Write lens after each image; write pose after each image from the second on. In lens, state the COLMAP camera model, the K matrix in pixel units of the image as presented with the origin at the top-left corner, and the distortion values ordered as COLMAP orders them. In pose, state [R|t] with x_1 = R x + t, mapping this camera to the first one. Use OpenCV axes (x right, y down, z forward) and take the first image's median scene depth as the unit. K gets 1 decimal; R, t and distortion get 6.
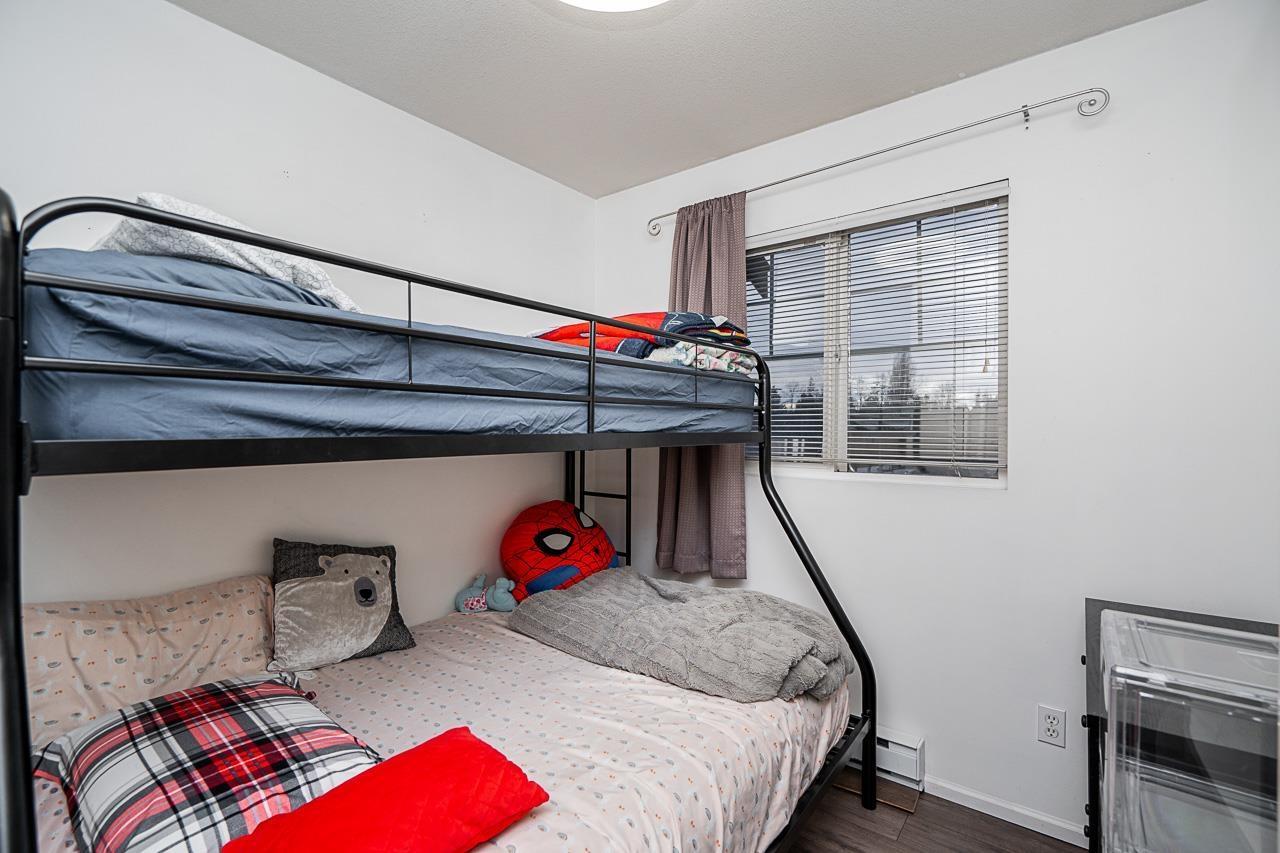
lens RADIAL K [[583.0, 0, 637.5], [0, 583.0, 428.1], [0, 0, 1]] dist [-0.003487, 0.000652]
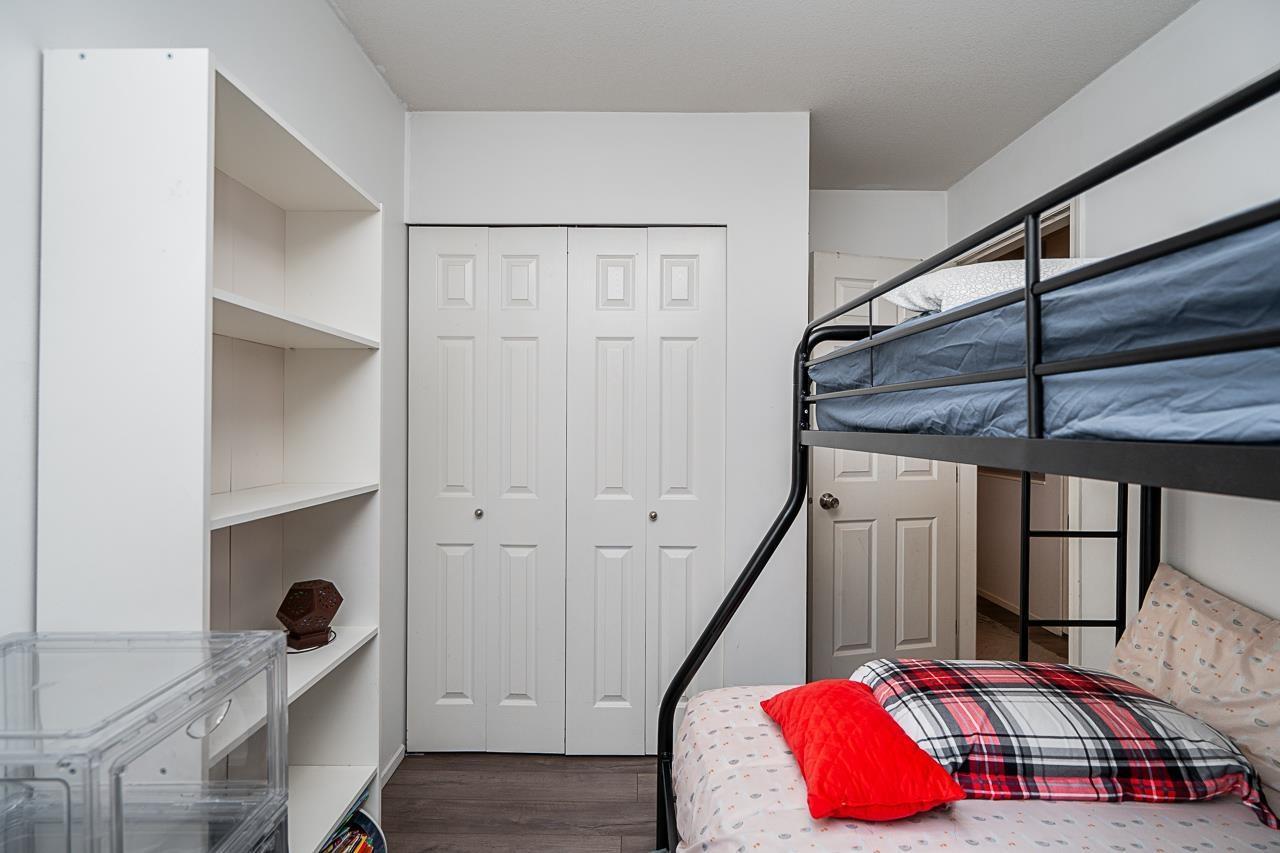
lens RADIAL K [[583.0, 0, 637.5], [0, 583.0, 428.1], [0, 0, 1]] dist [-0.003487, 0.000652]
pose [[-0.786099, -0.005216, -0.618078, 0.572892], [-0.013000, 0.999883, 0.008096, 0.000389], [0.617963, 0.014399, -0.786075, 1.348824]]
